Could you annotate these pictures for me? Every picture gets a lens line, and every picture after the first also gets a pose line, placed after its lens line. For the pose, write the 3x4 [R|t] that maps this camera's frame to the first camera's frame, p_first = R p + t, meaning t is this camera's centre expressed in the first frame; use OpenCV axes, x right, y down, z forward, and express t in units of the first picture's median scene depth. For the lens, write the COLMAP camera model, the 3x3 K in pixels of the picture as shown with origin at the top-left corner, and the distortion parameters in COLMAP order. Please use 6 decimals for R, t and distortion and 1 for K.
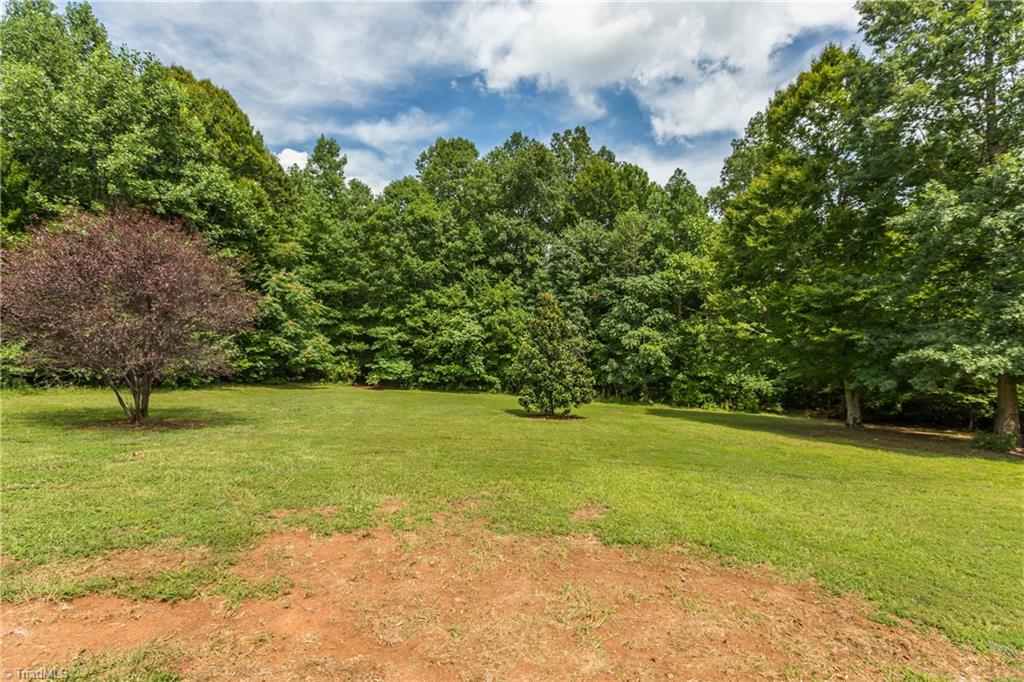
lens RADIAL K [[455.3, 0, 509.6], [0, 455.3, 337.0], [0, 0, 1]] dist [0.002328, -0.000198]
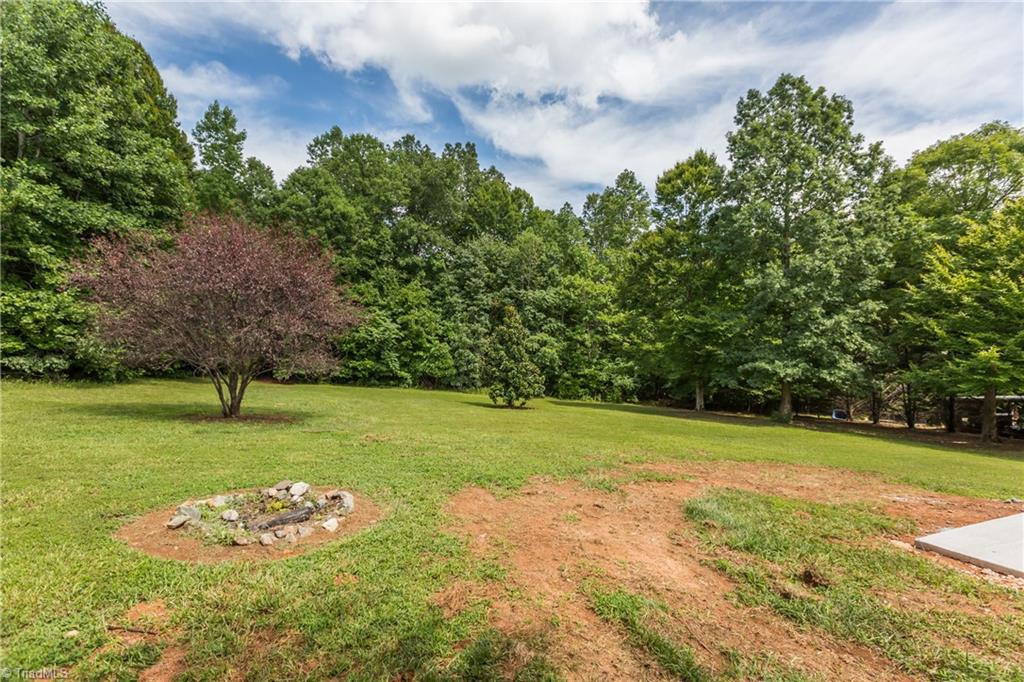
lens RADIAL K [[455.3, 0, 509.5], [0, 455.3, 338.2], [0, 0, 1]] dist [0.002328, -0.000198]
pose [[0.924829, 0.041905, 0.378067, -0.218170], [-0.047707, 0.998843, 0.005989, -0.010528], [-0.377379, -0.023575, 0.925759, -0.073224]]
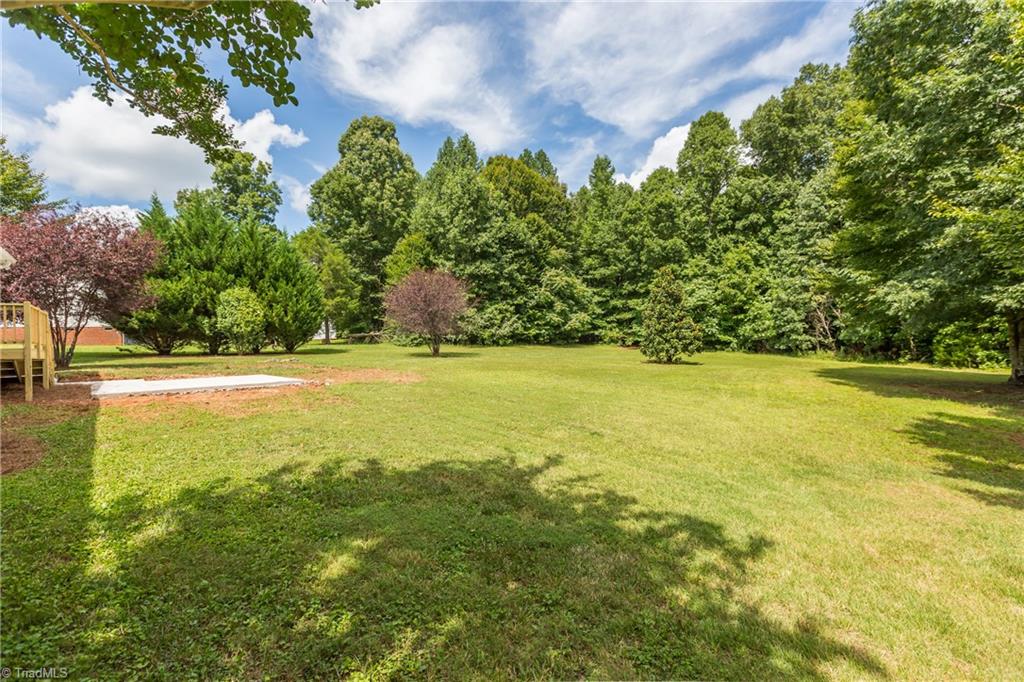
lens RADIAL K [[455.3, 0, 504.8], [0, 455.3, 356.1], [0, 0, 1]] dist [0.002328, -0.000198]
pose [[0.673329, 0.004873, -0.739327, 0.413123], [0.074862, 0.994390, 0.074734, 0.012631], [0.735543, -0.105668, 0.669186, -0.126576]]
